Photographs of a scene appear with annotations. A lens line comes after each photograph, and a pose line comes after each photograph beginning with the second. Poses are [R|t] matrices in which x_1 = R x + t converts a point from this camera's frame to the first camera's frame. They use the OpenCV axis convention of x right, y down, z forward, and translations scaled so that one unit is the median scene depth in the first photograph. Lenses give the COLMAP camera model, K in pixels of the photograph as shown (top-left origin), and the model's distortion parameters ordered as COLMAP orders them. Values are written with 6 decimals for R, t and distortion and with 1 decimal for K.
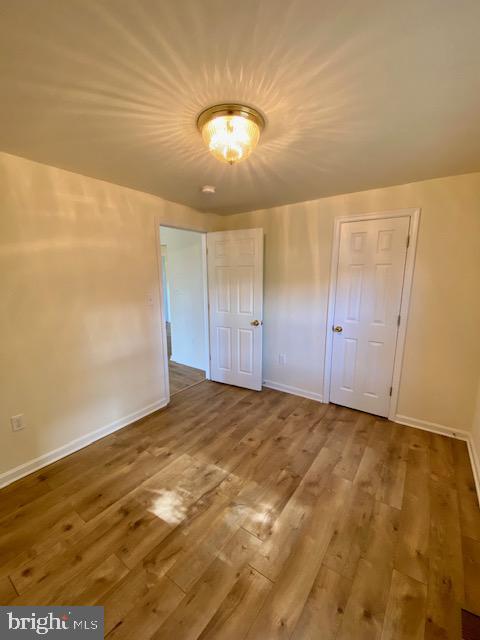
lens RADIAL K [[259.6, 0, 240.0], [0, 259.6, 320.0], [0, 0, 1]] dist [0.025128, -0.023443]
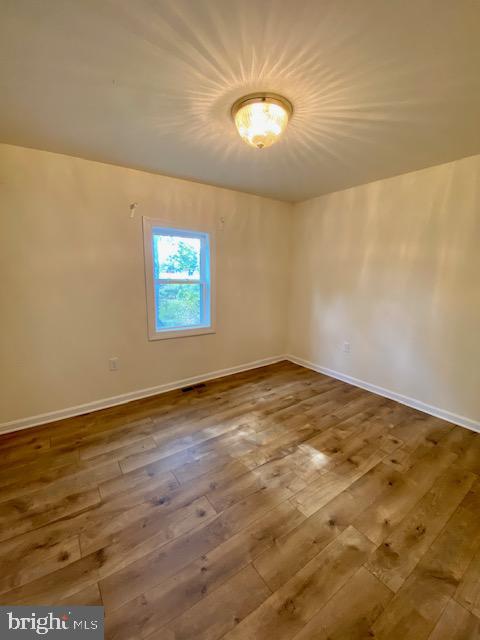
lens RADIAL K [[261.1, 0, 240.0], [0, 261.1, 320.0], [0, 0, 1]] dist [0.020077, -0.019813]
pose [[-0.943418, -0.063287, 0.325511, -0.261308], [0.046282, 0.946882, 0.318234, -0.200238], [-0.328360, 0.315293, -0.890376, 1.653531]]
